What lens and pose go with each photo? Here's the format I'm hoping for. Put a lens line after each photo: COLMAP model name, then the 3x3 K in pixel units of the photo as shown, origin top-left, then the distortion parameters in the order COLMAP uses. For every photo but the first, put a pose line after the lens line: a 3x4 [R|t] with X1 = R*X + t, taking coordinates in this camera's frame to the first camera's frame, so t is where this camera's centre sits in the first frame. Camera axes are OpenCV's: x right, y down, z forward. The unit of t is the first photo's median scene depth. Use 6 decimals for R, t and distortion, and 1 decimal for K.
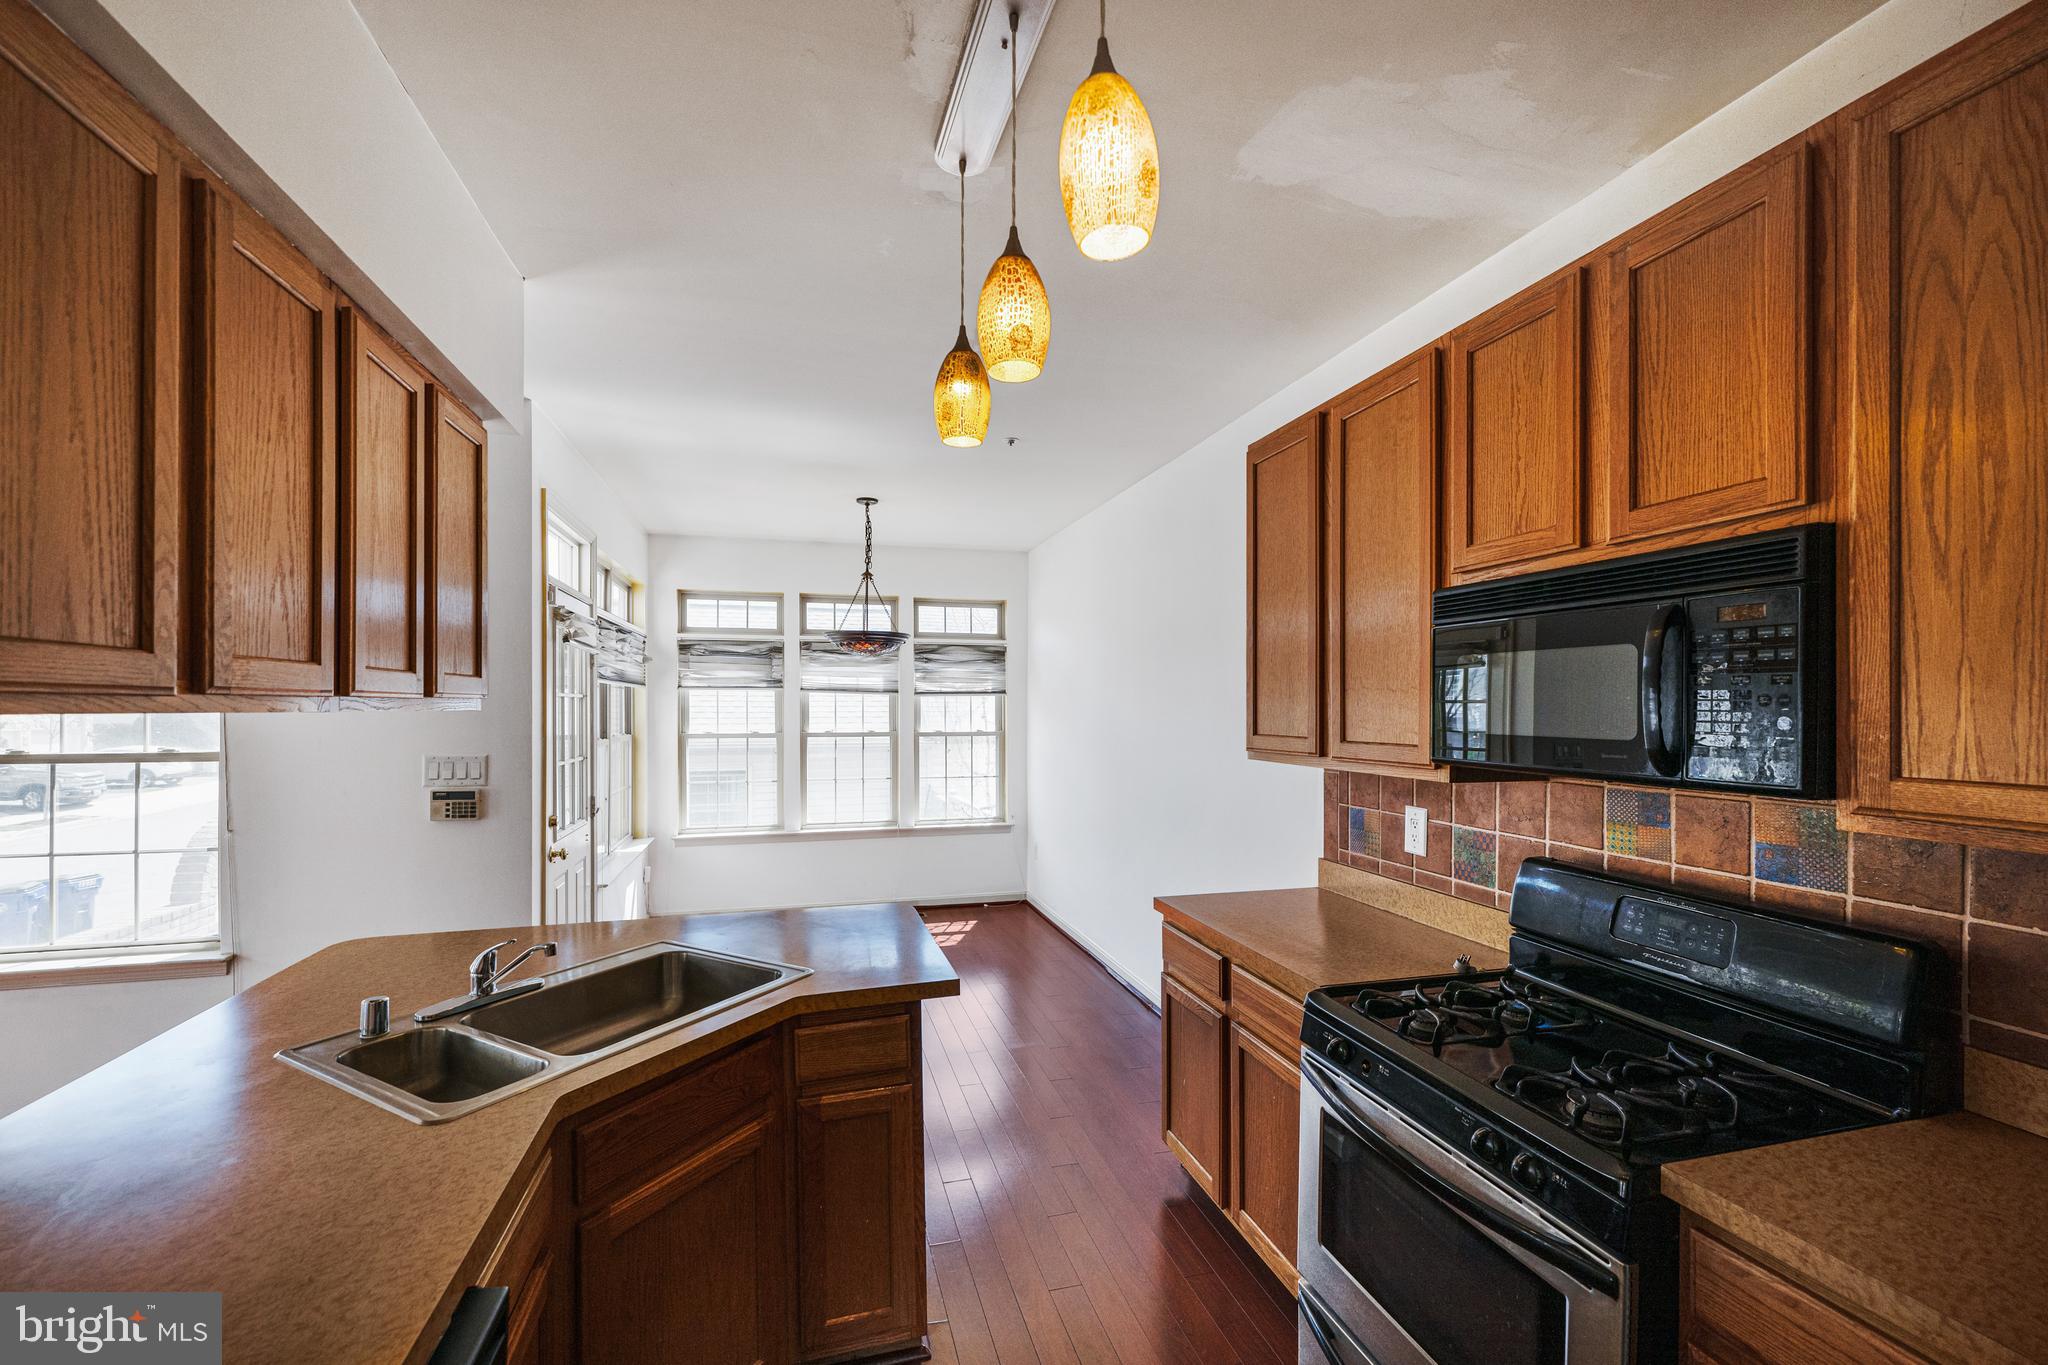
lens RADIAL K [[840.4, 0, 1031.3], [0, 840.4, 701.2], [0, 0, 1]] dist [0.001853, -0.000717]
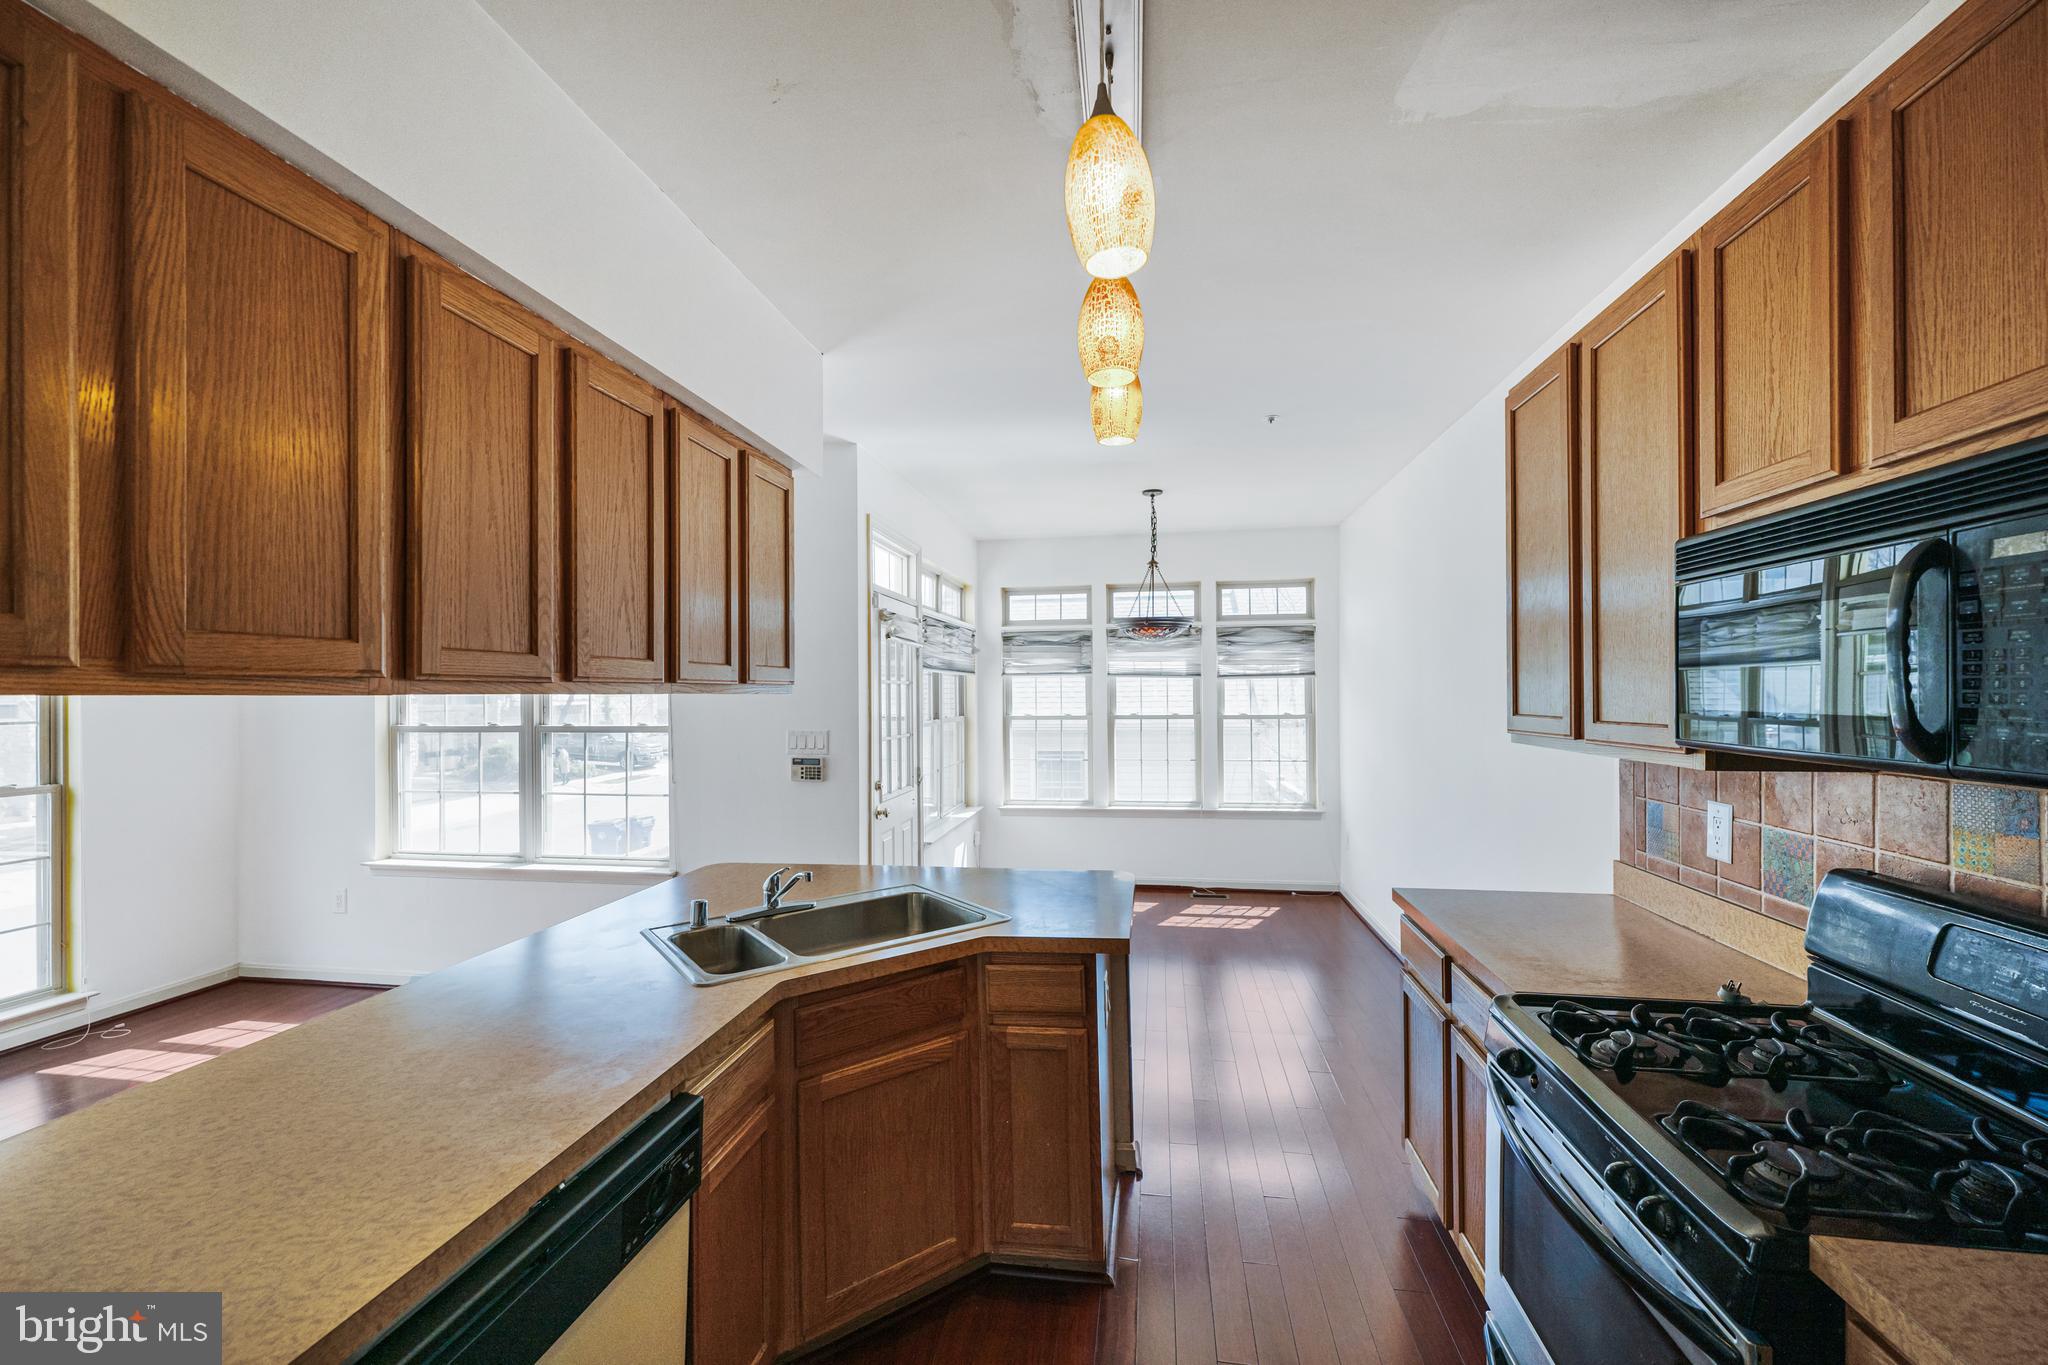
lens RADIAL K [[840.4, 0, 1031.5], [0, 840.4, 682.8], [0, 0, 1]] dist [0.001853, -0.000717]
pose [[0.910407, -0.013776, -0.413484, 0.240775], [0.011978, 0.999904, -0.006940, 0.008507], [0.413540, 0.001366, 0.910485, -0.030400]]
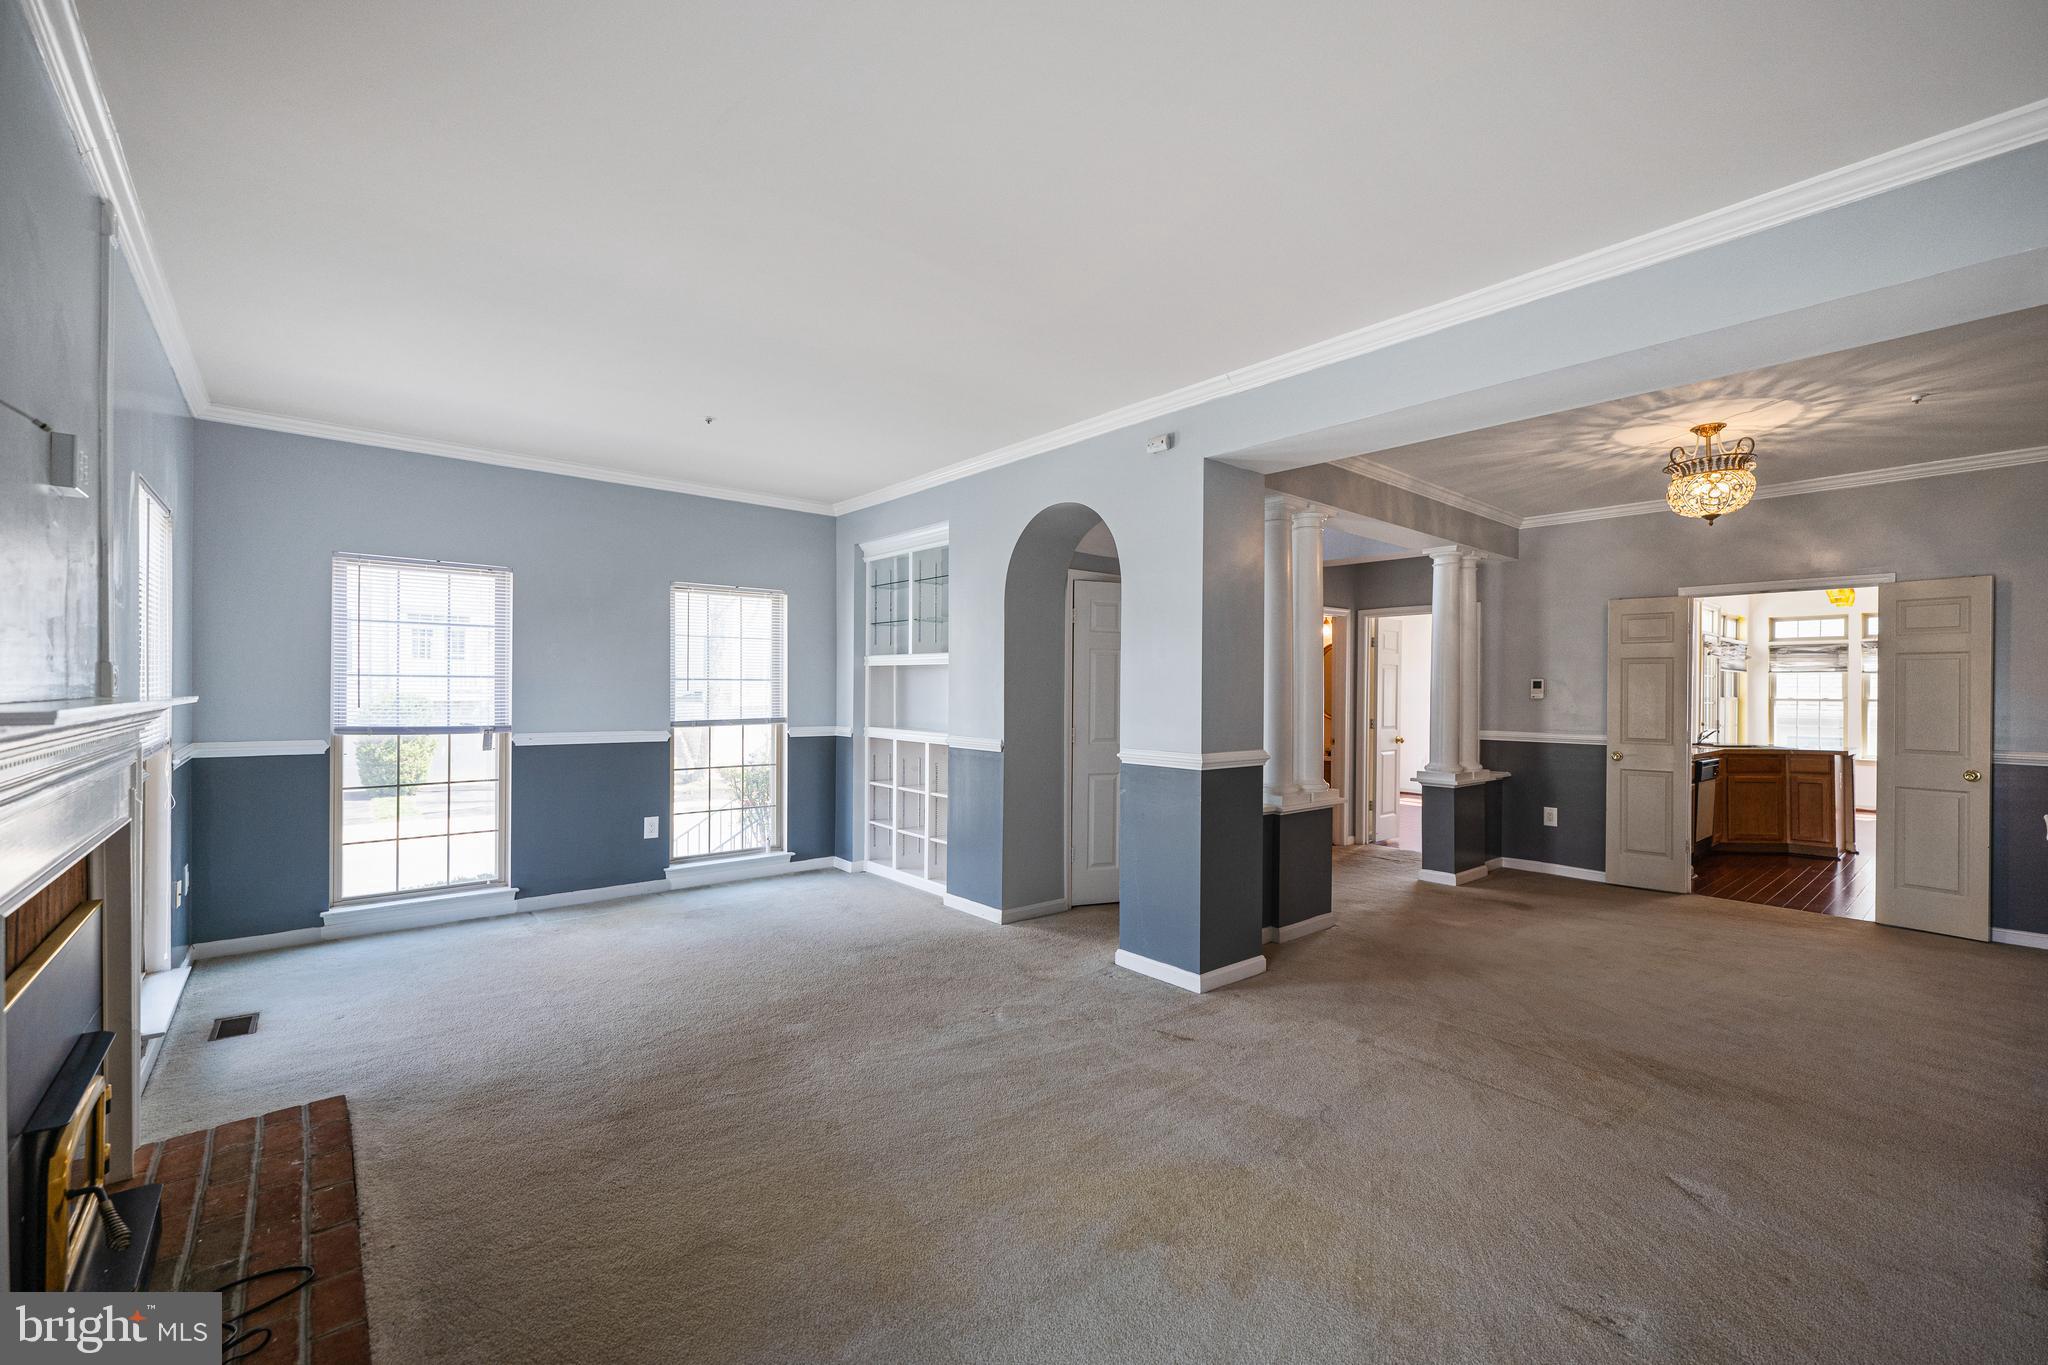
lens RADIAL K [[840.4, 0, 1017.1], [0, 840.4, 691.7], [0, 0, 1]] dist [0.001853, -0.000717]
pose [[0.409299, 0.005064, -0.912386, 1.665972], [-0.003810, 0.999985, 0.003841, 0.072048], [0.912392, 0.001905, 0.409313, -3.556312]]
